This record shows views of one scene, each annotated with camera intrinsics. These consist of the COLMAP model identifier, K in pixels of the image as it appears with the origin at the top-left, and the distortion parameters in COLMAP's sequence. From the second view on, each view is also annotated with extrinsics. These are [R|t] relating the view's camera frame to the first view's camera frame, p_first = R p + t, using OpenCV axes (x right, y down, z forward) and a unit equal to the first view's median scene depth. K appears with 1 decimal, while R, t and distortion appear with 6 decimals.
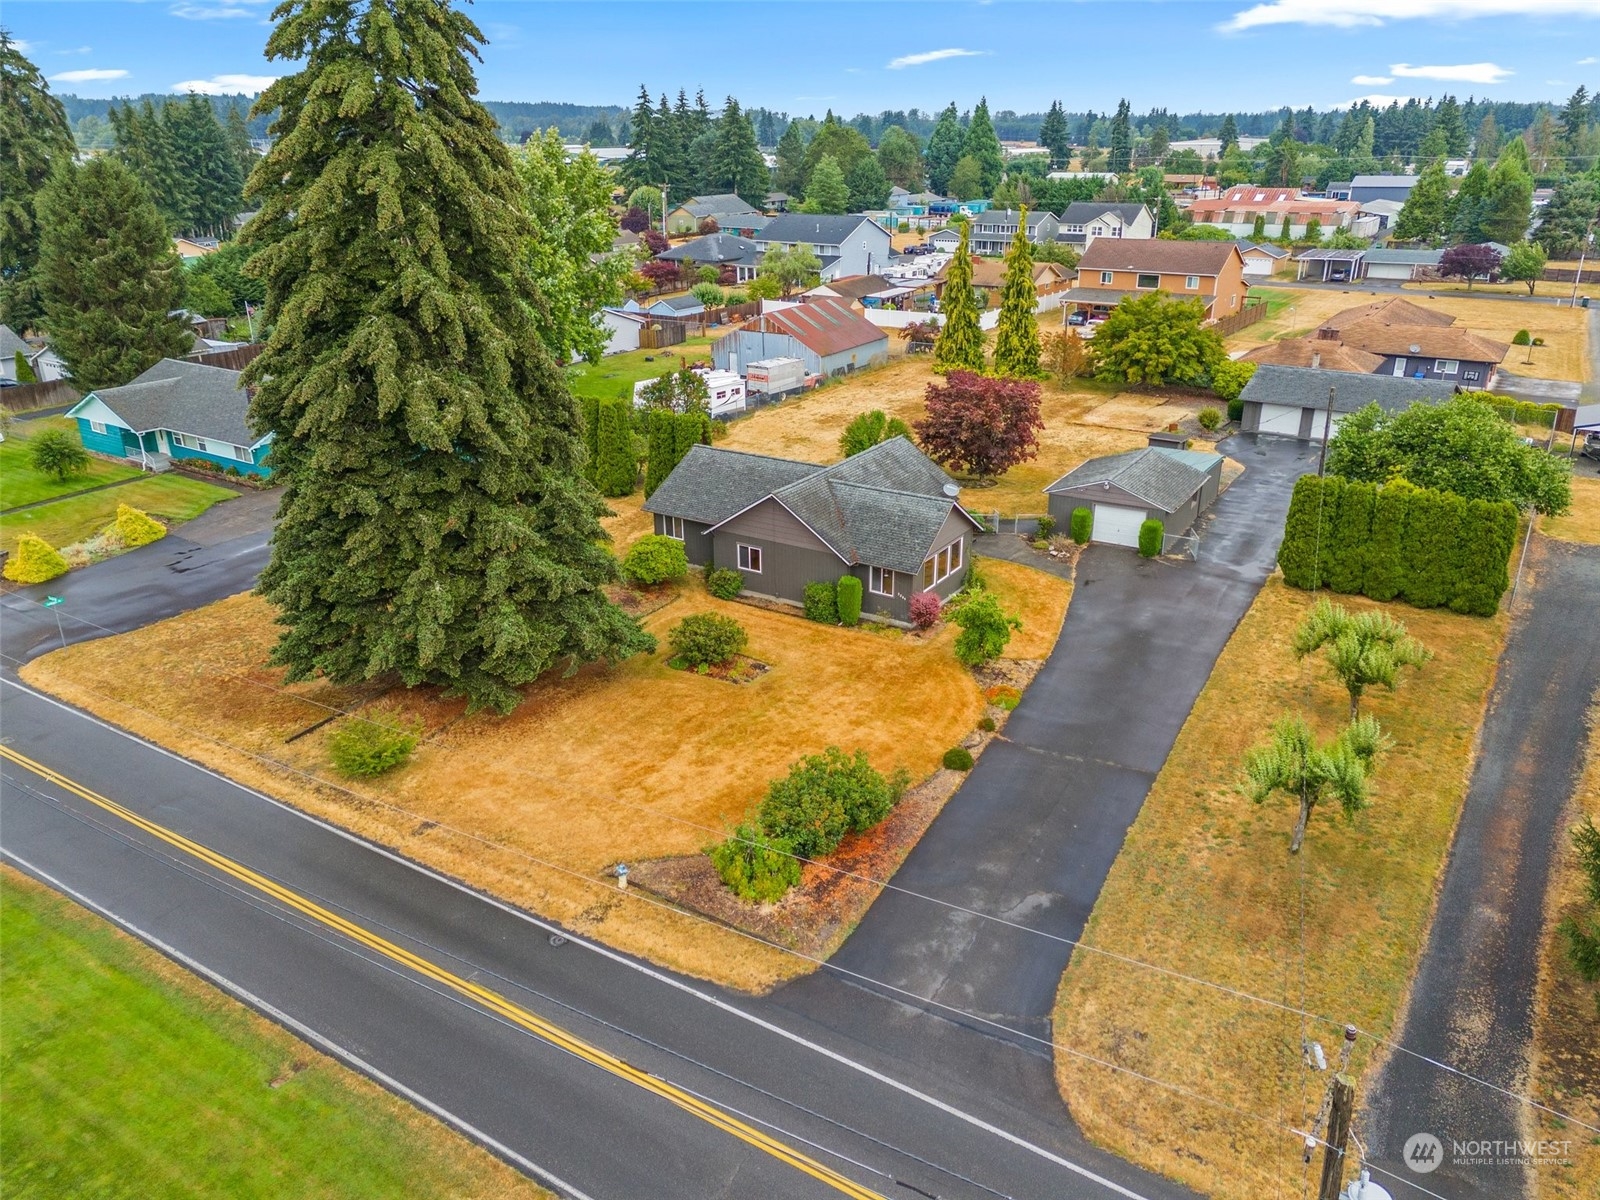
lens RADIAL K [[1168.7, 0, 809.0], [0, 1168.7, 599.8], [0, 0, 1]] dist [0.082728, -0.065097]
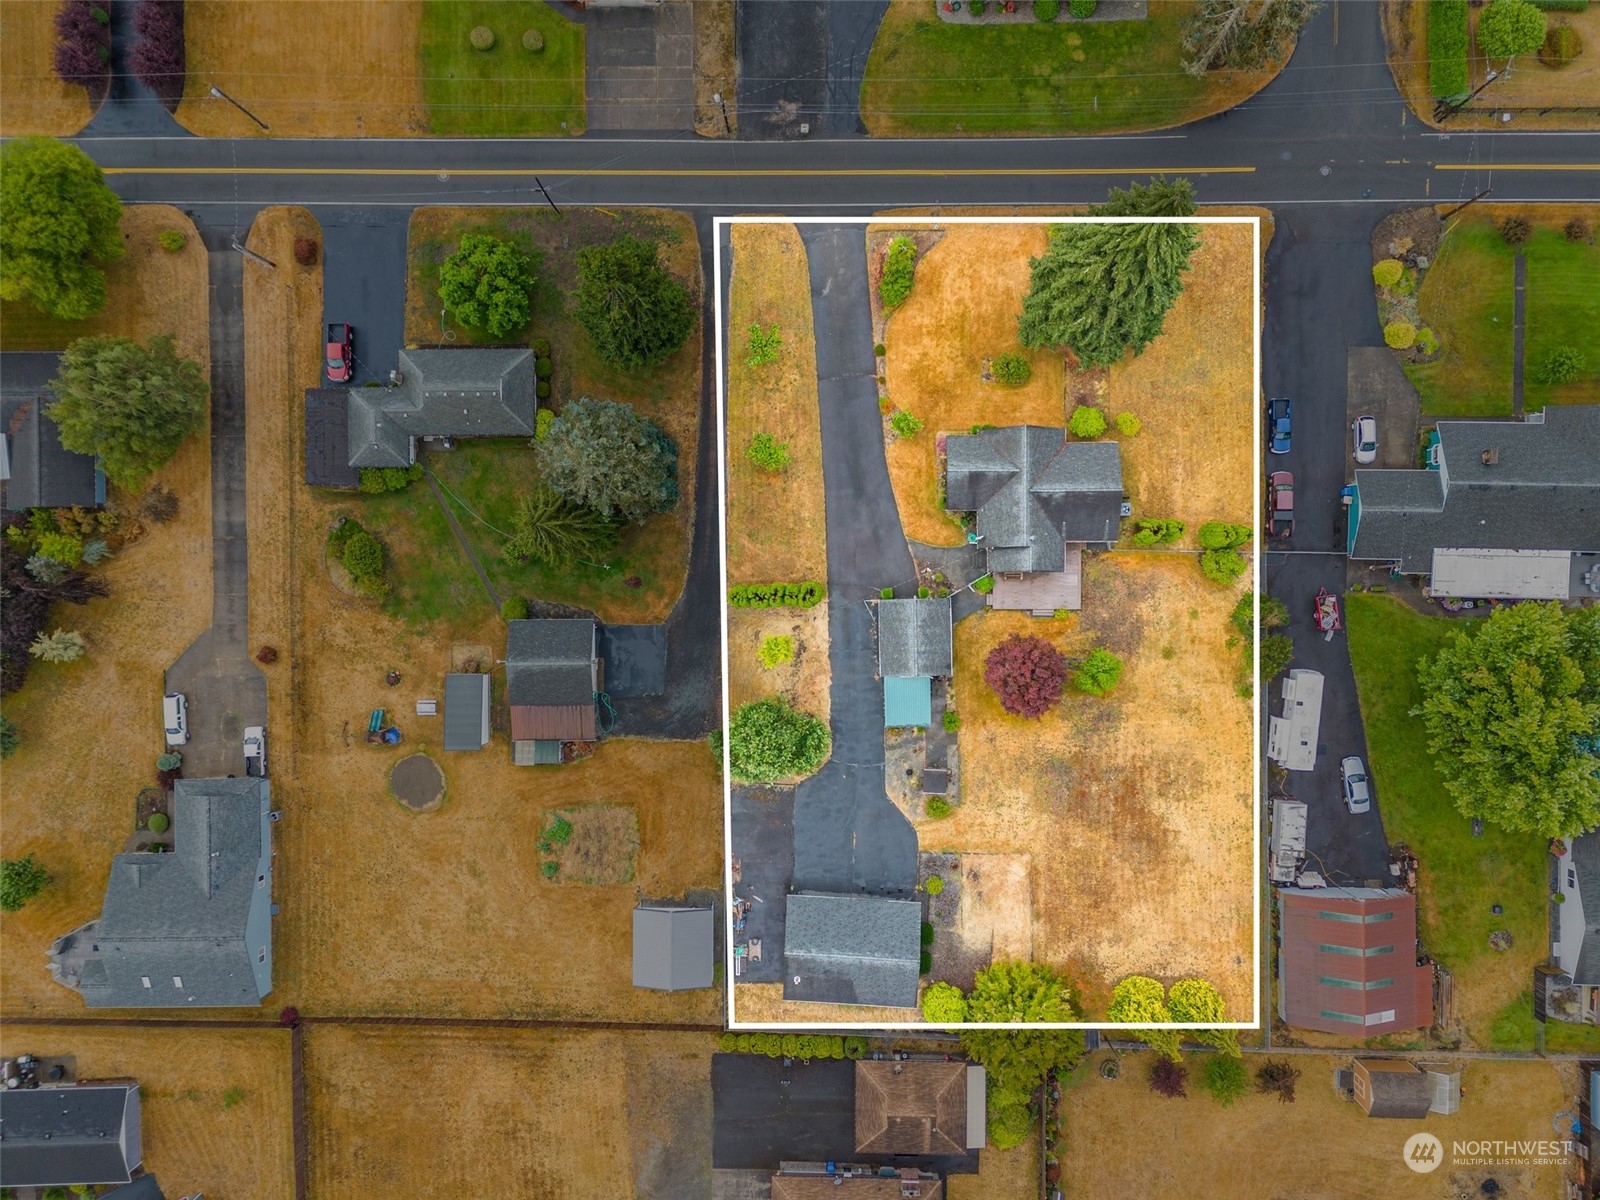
lens RADIAL K [[1168.7, 0, 808.2], [0, 1168.7, 589.7], [0, 0, 1]] dist [0.082728, -0.065097]
pose [[-0.844561, 0.533899, 0.040842, 0.419642], [-0.162051, -0.327550, 0.930833, -2.374648], [0.510349, 0.779527, 0.363155, 0.316015]]
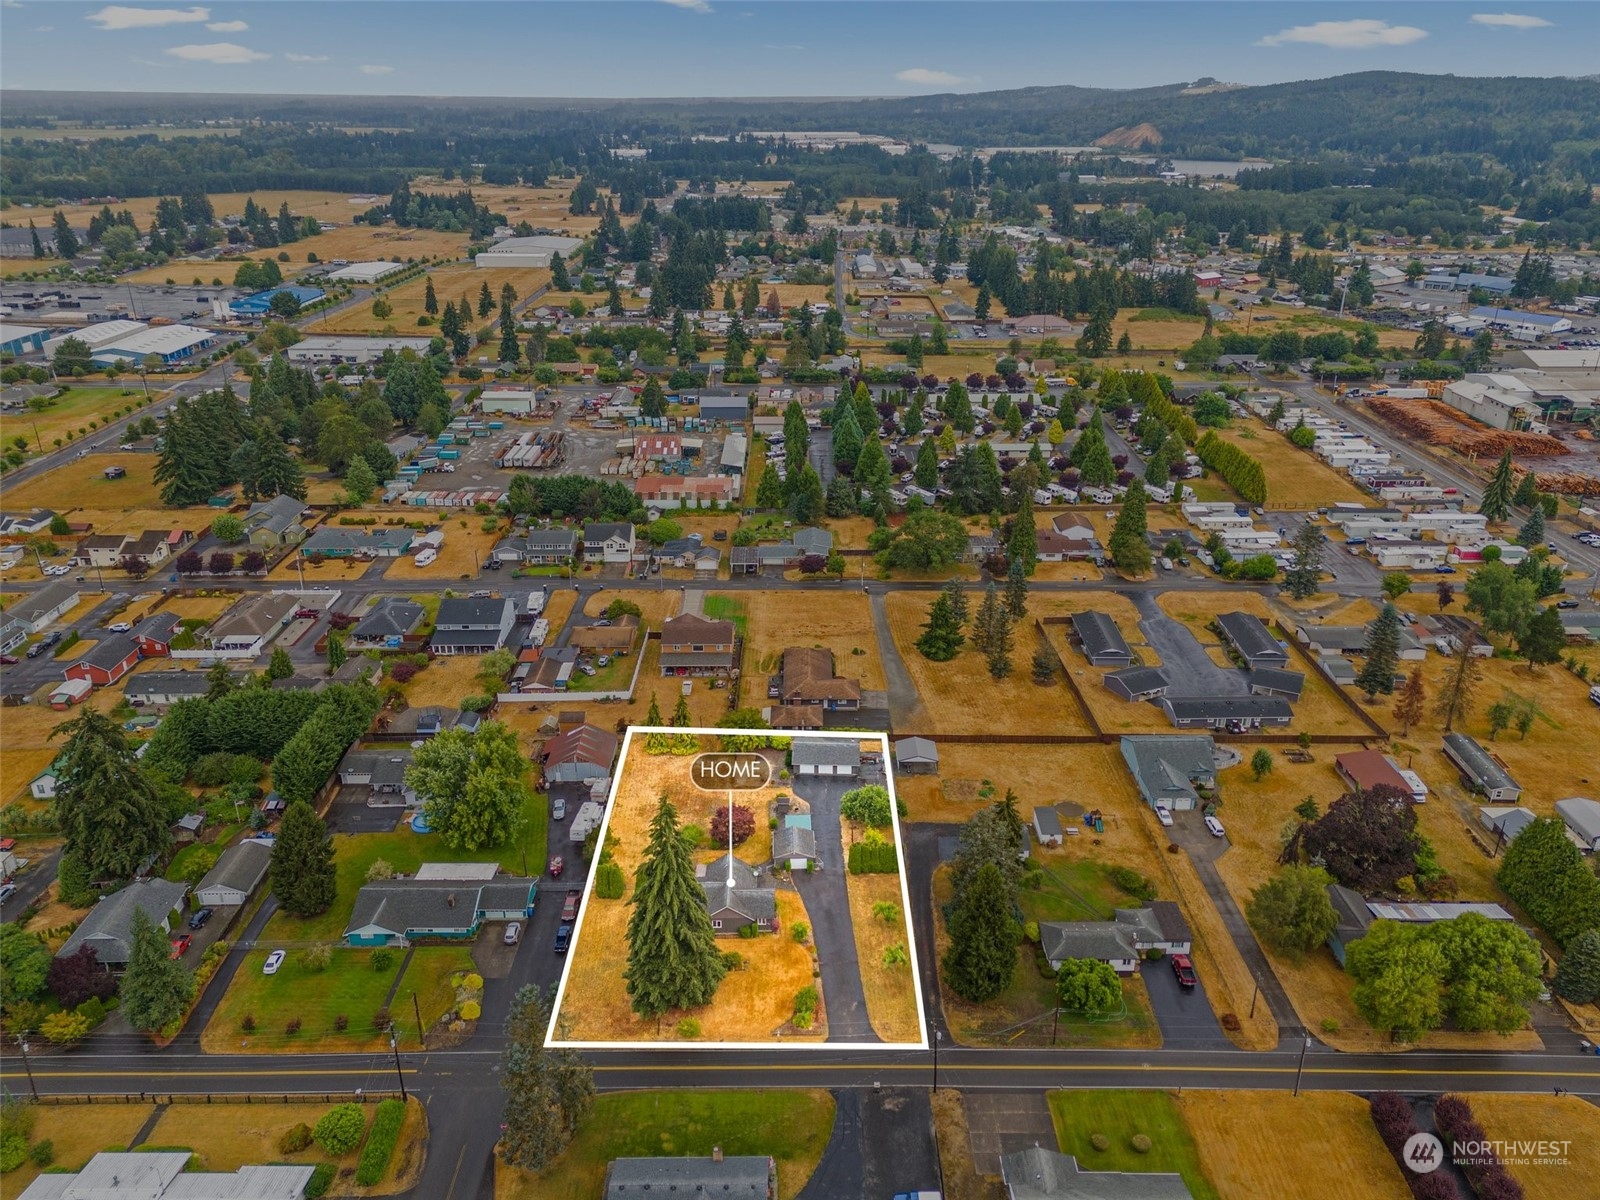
lens RADIAL K [[1168.7, 0, 810.7], [0, 1168.7, 589.4], [0, 0, 1]] dist [0.082728, -0.065097]
pose [[0.839299, -0.207084, 0.502686, -1.536439], [0.199116, 0.977457, 0.070218, -1.343219], [-0.505895, 0.041159, 0.861612, -2.369486]]
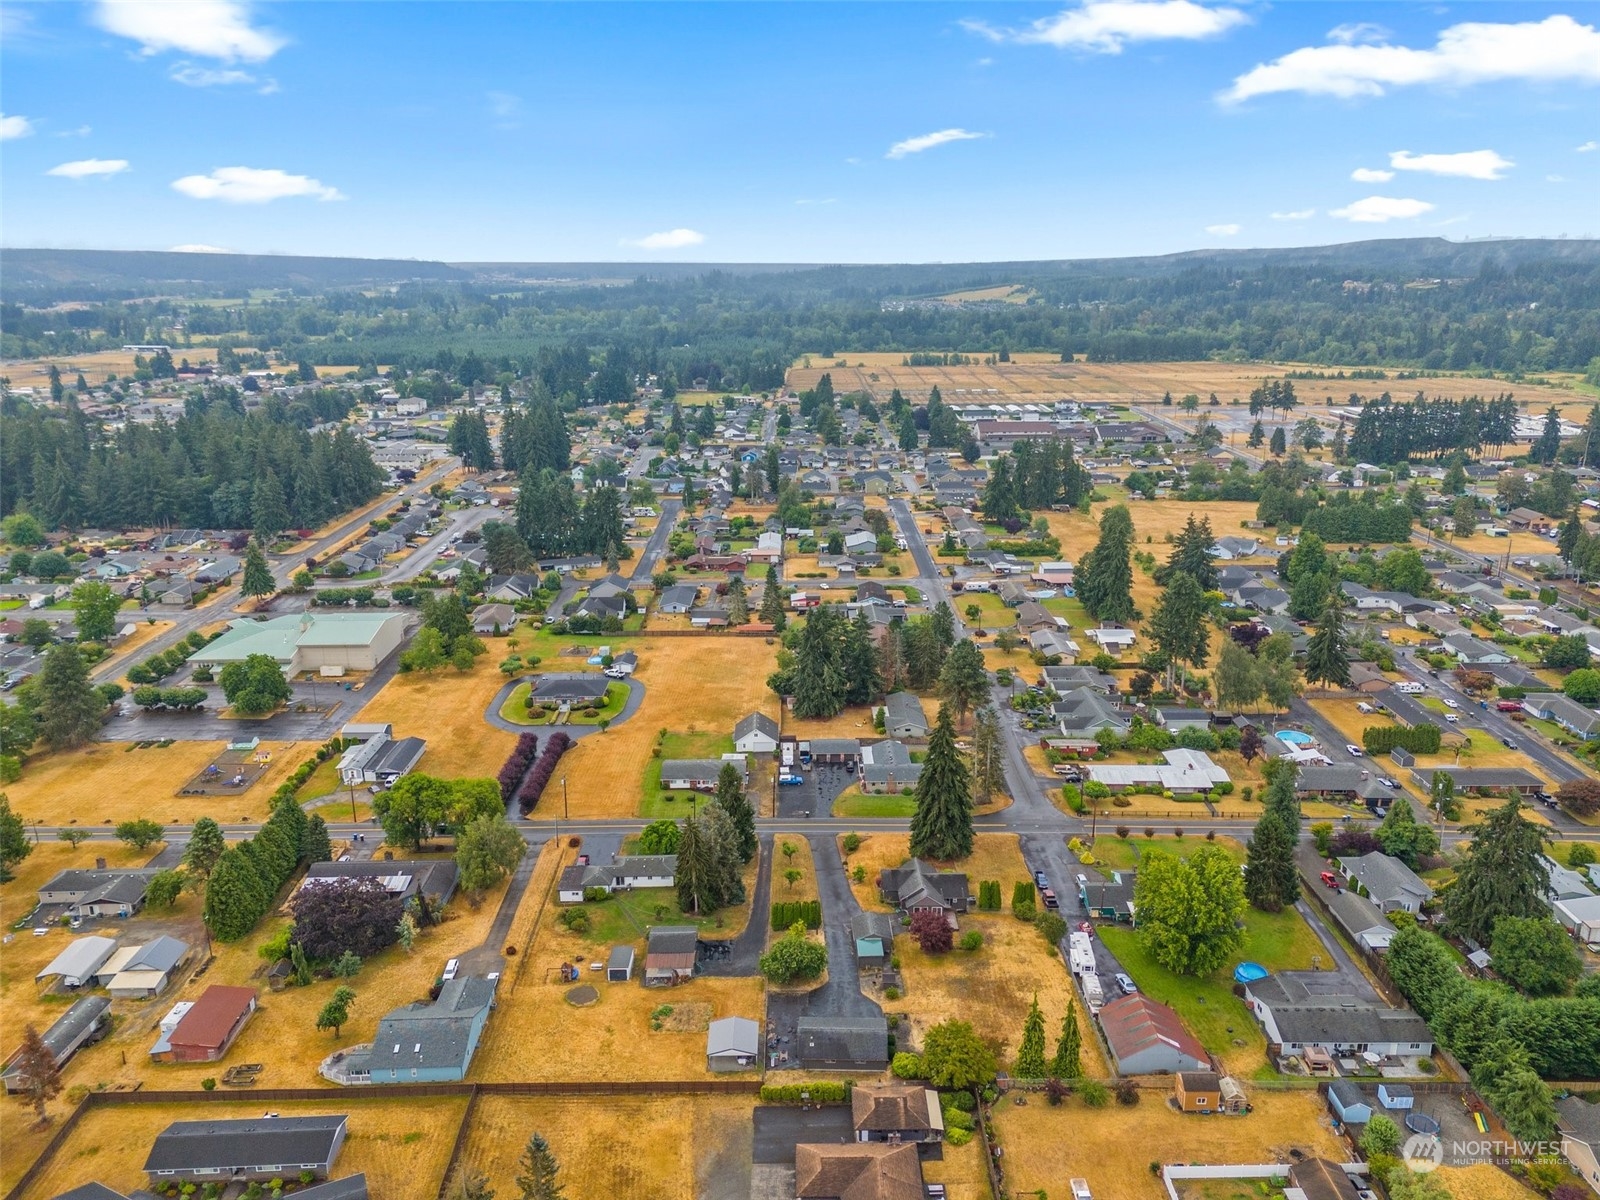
lens RADIAL K [[1168.7, 0, 800.8], [0, 1168.7, 601.8], [0, 0, 1]] dist [0.082728, -0.065097]
pose [[-0.839573, 0.159651, -0.519257, 2.825098], [-0.197340, 0.800916, 0.565323, -3.743541], [0.506136, 0.577101, -0.640922, 3.503332]]
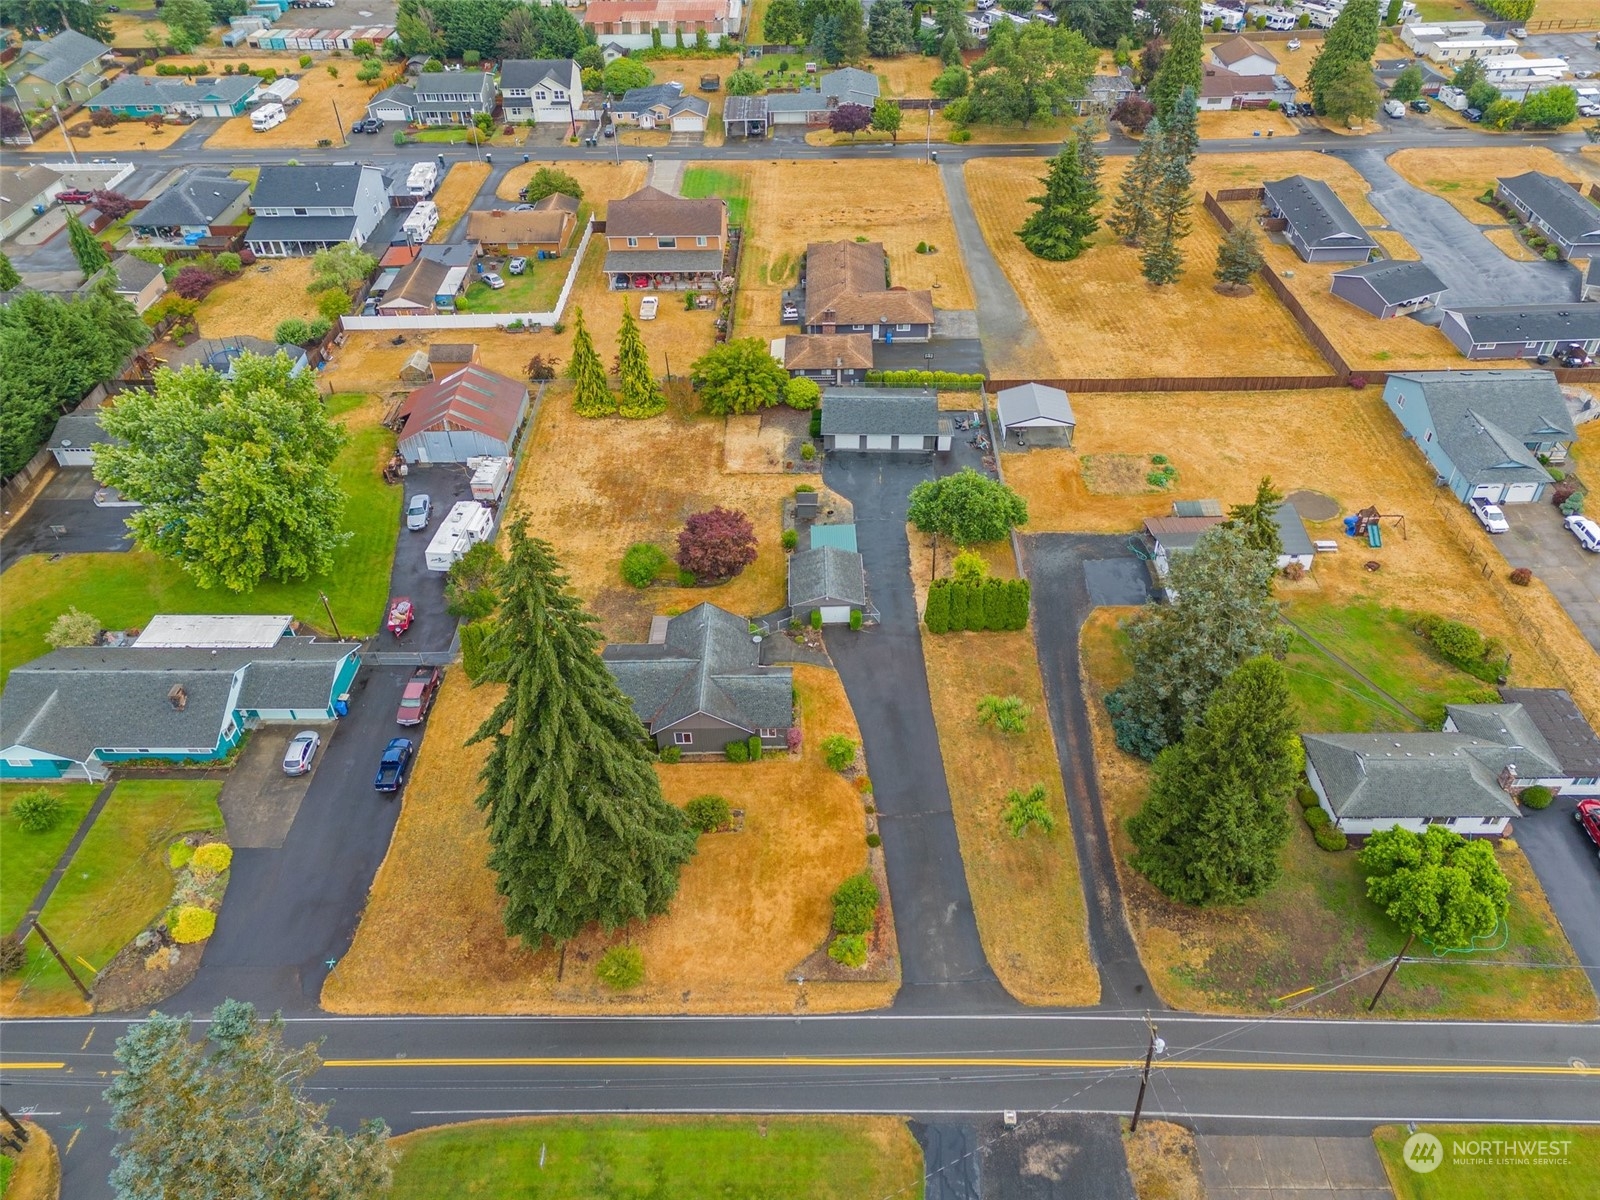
lens RADIAL K [[1168.7, 0, 808.9], [0, 1168.7, 594.0], [0, 0, 1]] dist [0.082728, -0.065097]
pose [[0.848473, -0.348510, 0.398288, -0.605958], [0.212657, 0.913650, 0.346441, -0.943269], [-0.484634, -0.209247, 0.849321, -0.599247]]
